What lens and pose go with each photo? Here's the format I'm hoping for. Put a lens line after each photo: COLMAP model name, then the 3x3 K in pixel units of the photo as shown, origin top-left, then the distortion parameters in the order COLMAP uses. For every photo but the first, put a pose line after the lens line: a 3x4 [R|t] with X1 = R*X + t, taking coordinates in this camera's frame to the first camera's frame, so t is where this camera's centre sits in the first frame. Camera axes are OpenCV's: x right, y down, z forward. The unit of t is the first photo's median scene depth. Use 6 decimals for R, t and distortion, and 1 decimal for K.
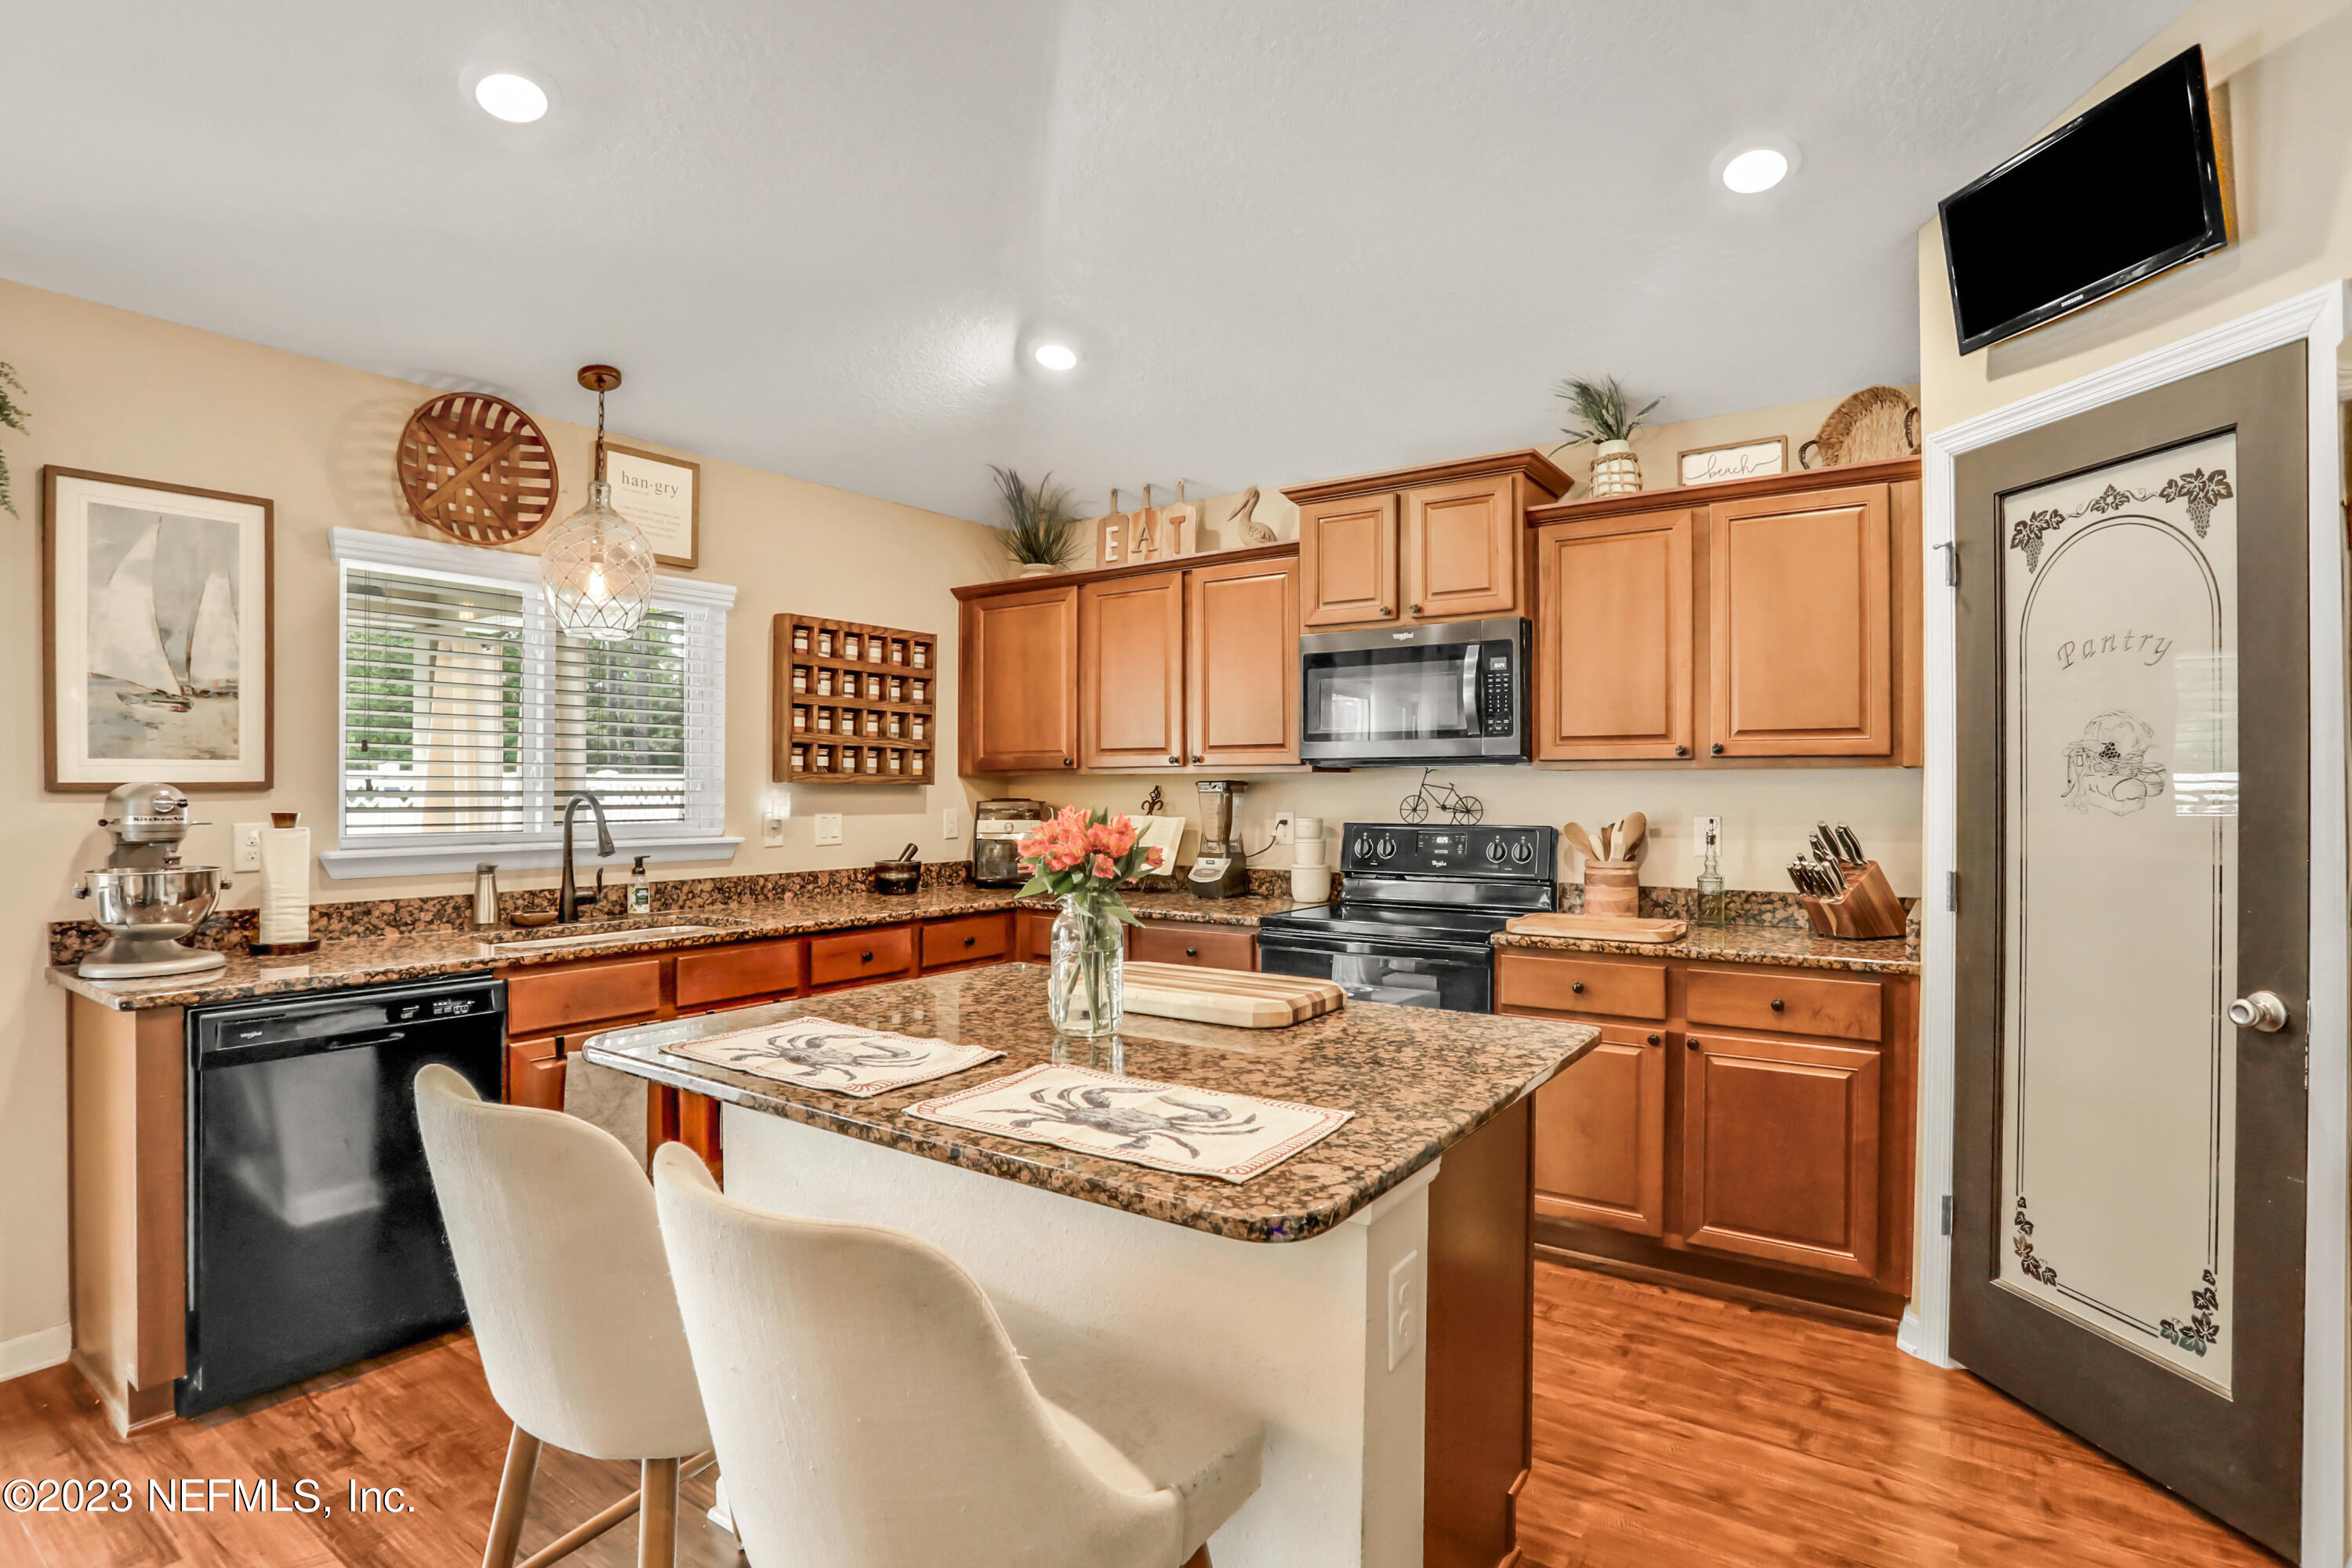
lens RADIAL K [[1171.6, 0, 1176.9], [0, 1171.6, 784.5], [0, 0, 1]] dist [-0.054364, 0.018447]
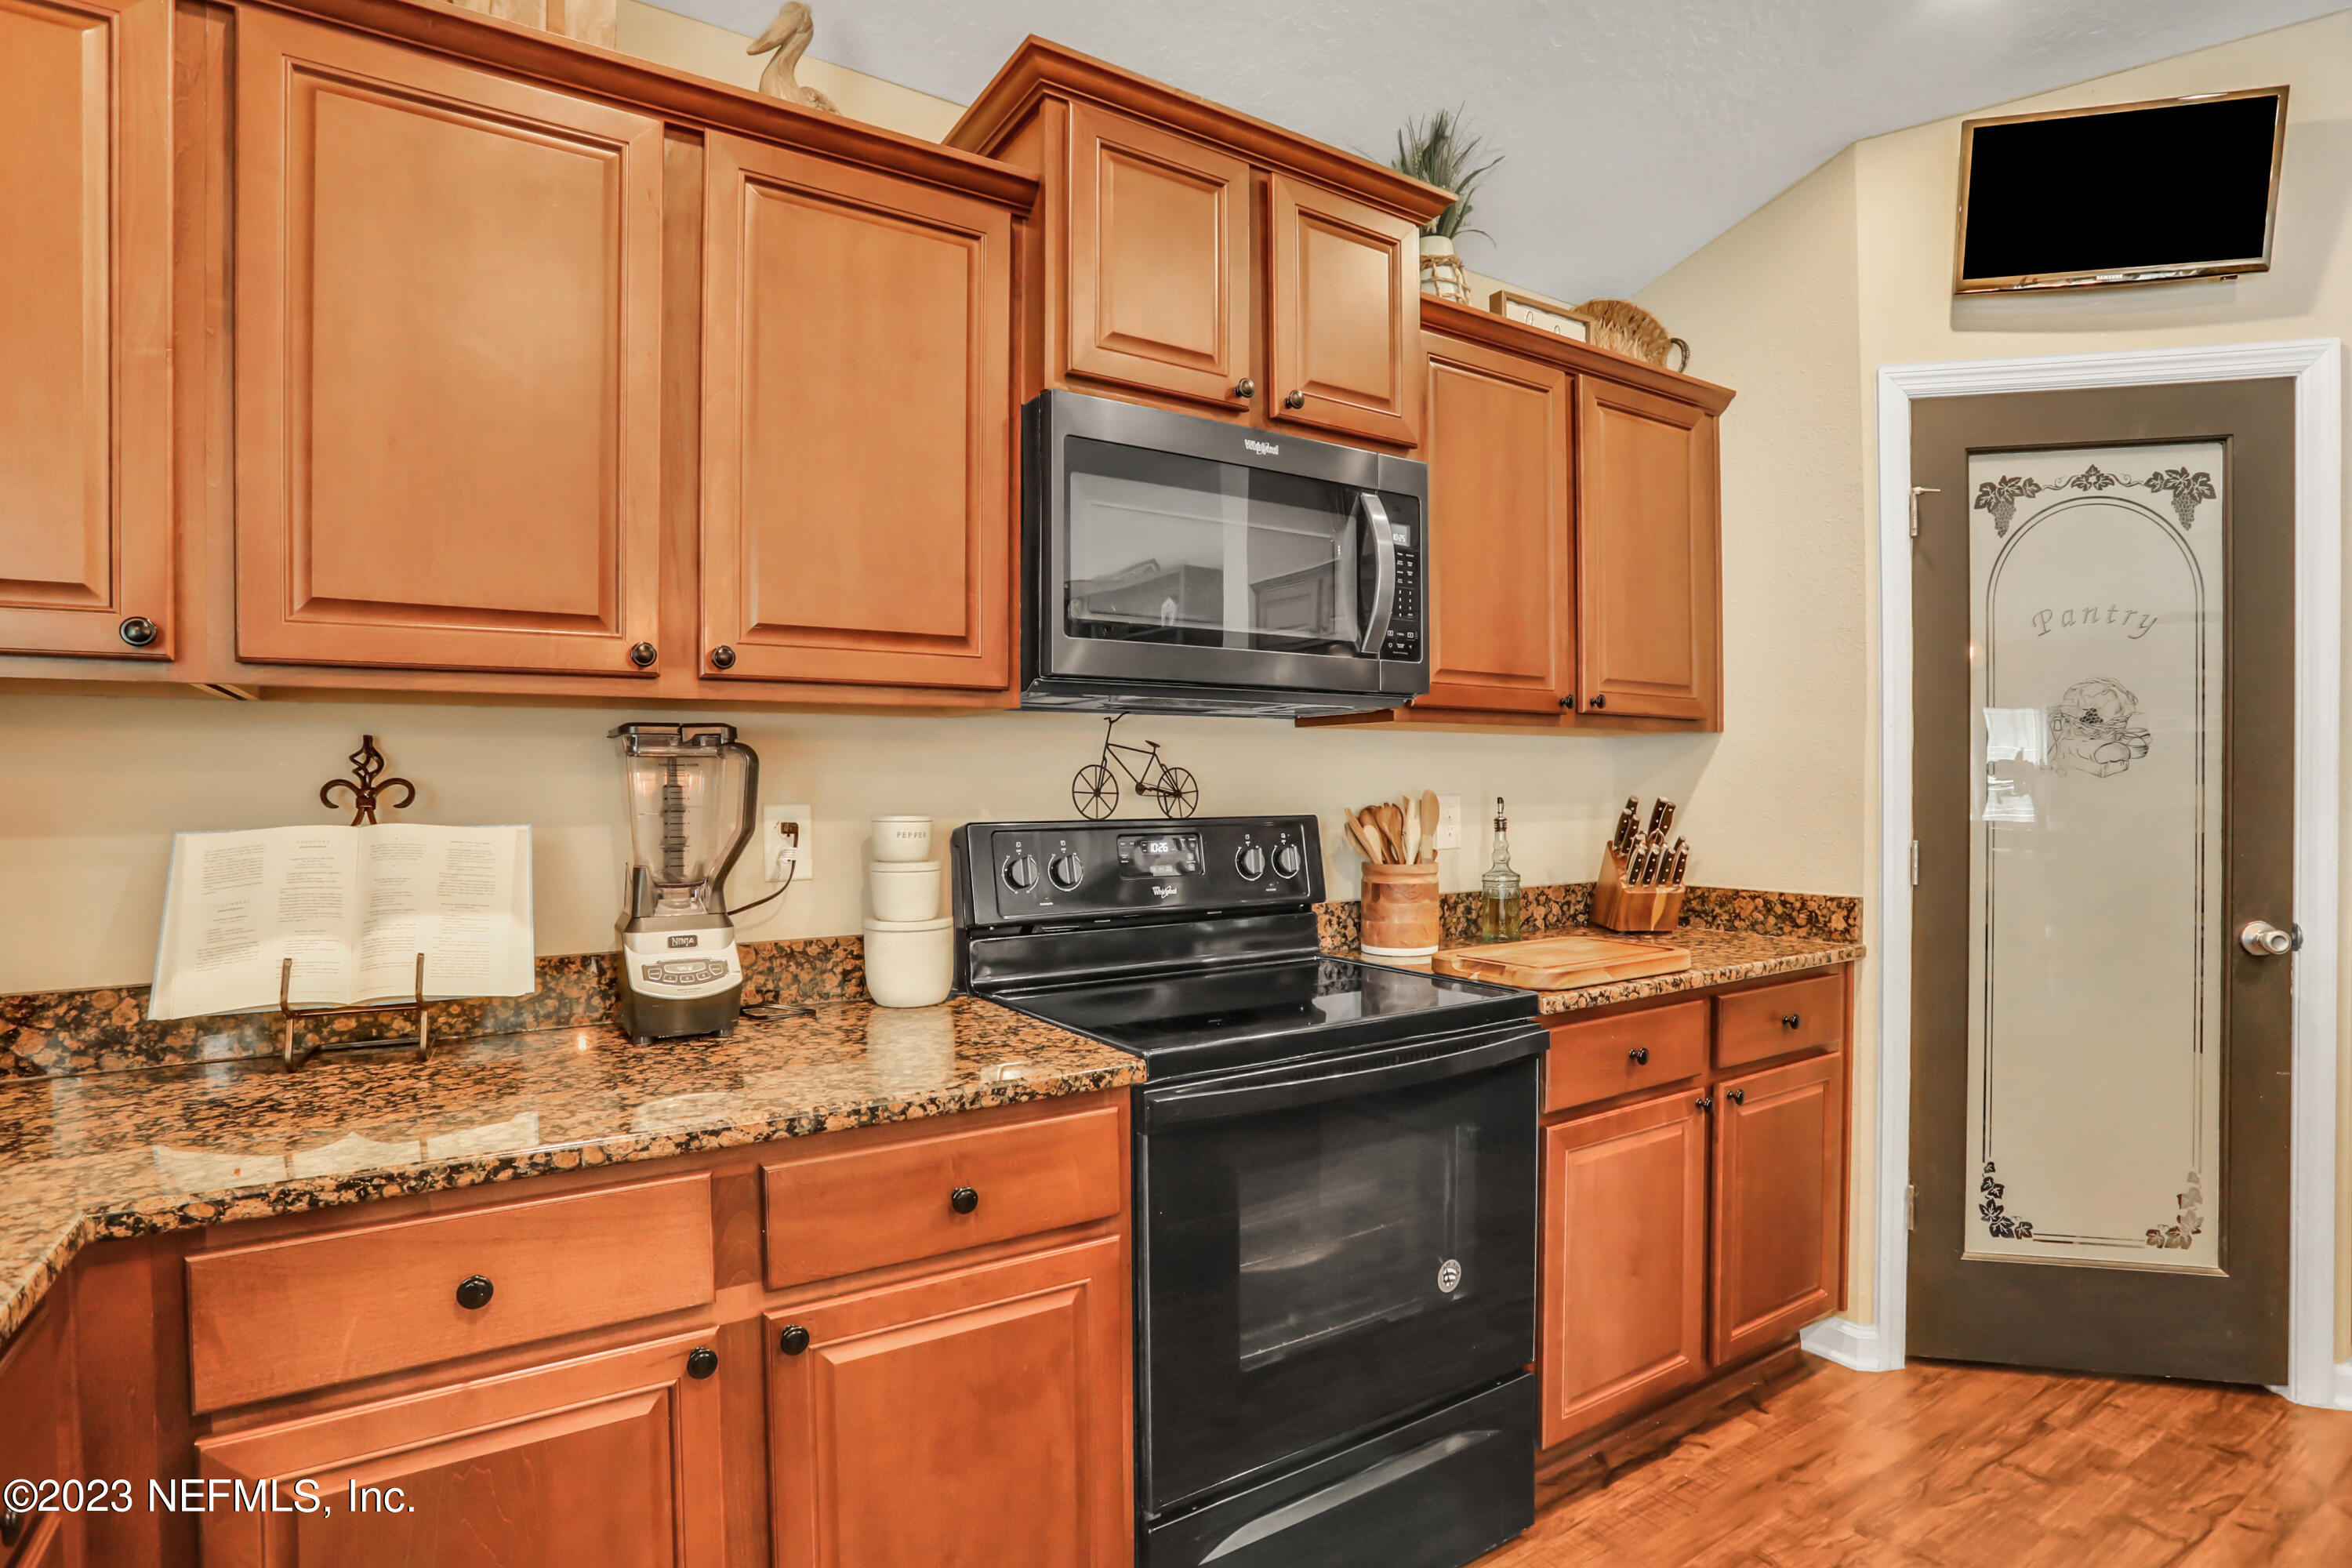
lens RADIAL K [[1171.6, 0, 1179.3], [0, 1171.6, 800.0], [0, 0, 1]] dist [-0.054364, 0.018447]
pose [[0.372201, -0.011843, 0.928077, -0.355291], [0.002503, 0.999928, 0.011756, 0.024886], [-0.928149, -0.002053, 0.372203, 1.023683]]
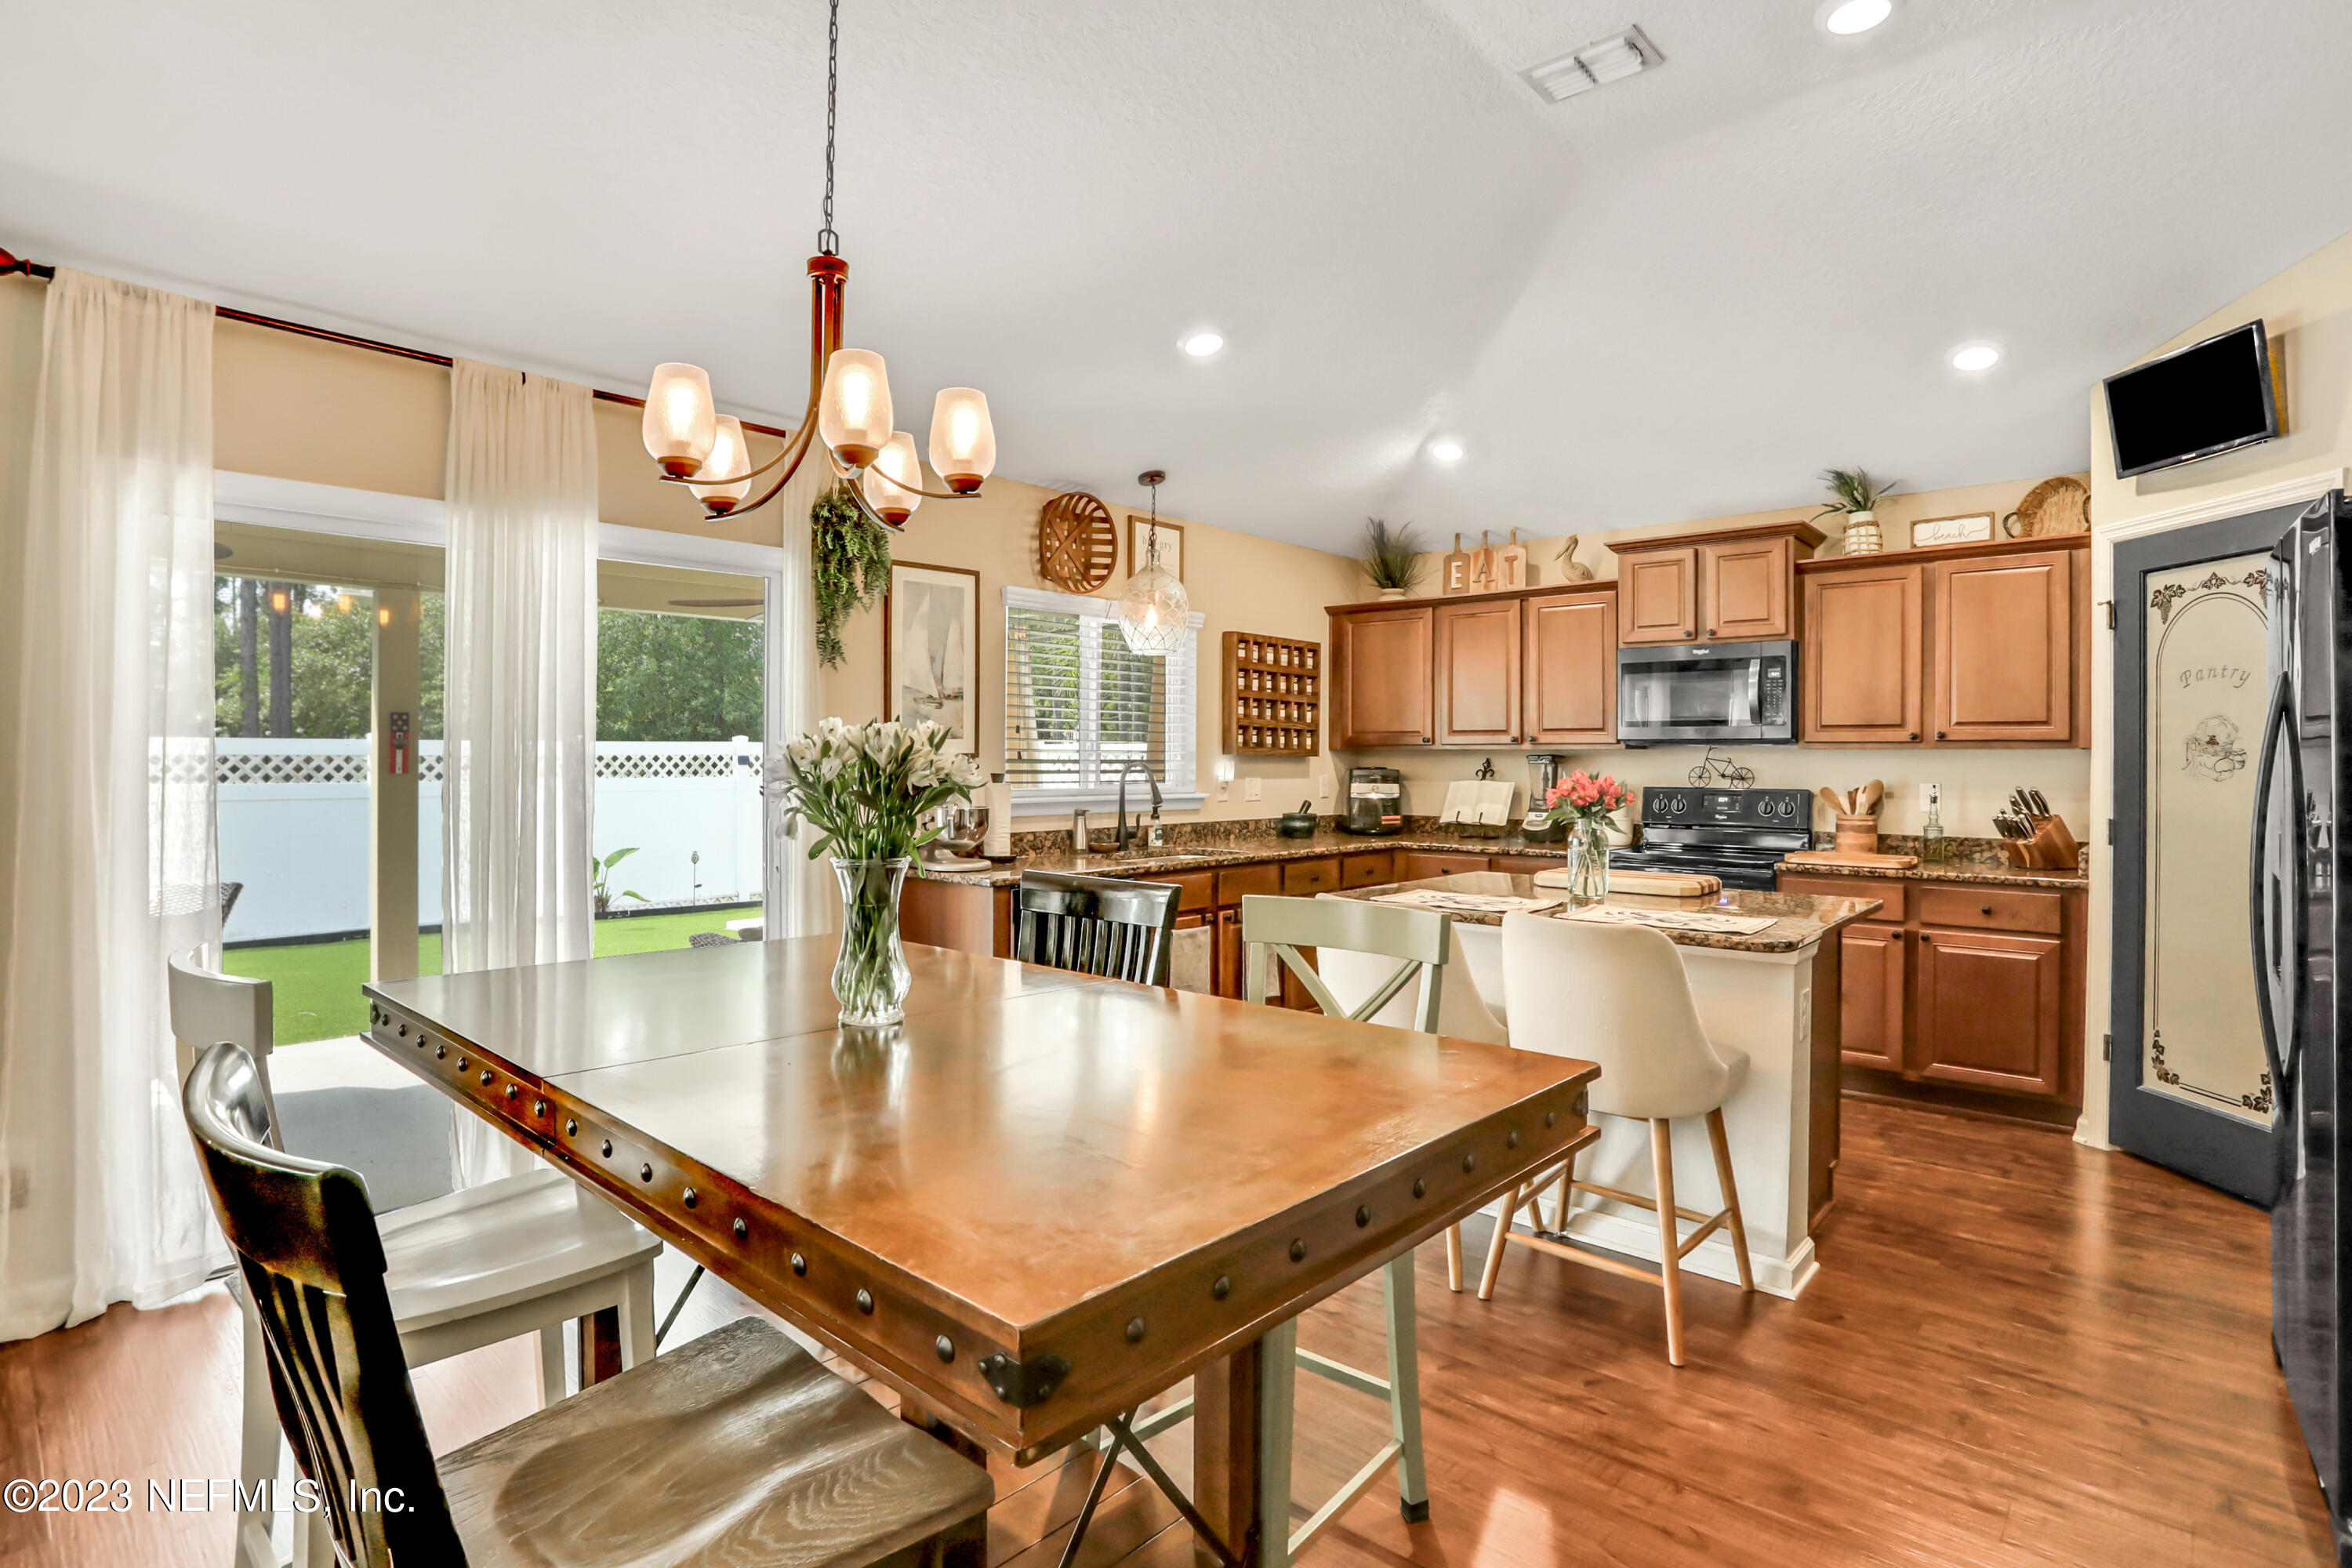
lens RADIAL K [[1171.6, 0, 1219.4], [0, 1171.6, 751.3], [0, 0, 1]] dist [-0.054364, 0.018447]
pose [[0.996061, 0.005136, -0.088521, -0.305085], [-0.005426, 0.999981, -0.003034, -0.001661], [0.088504, 0.003503, 0.996070, -0.508874]]
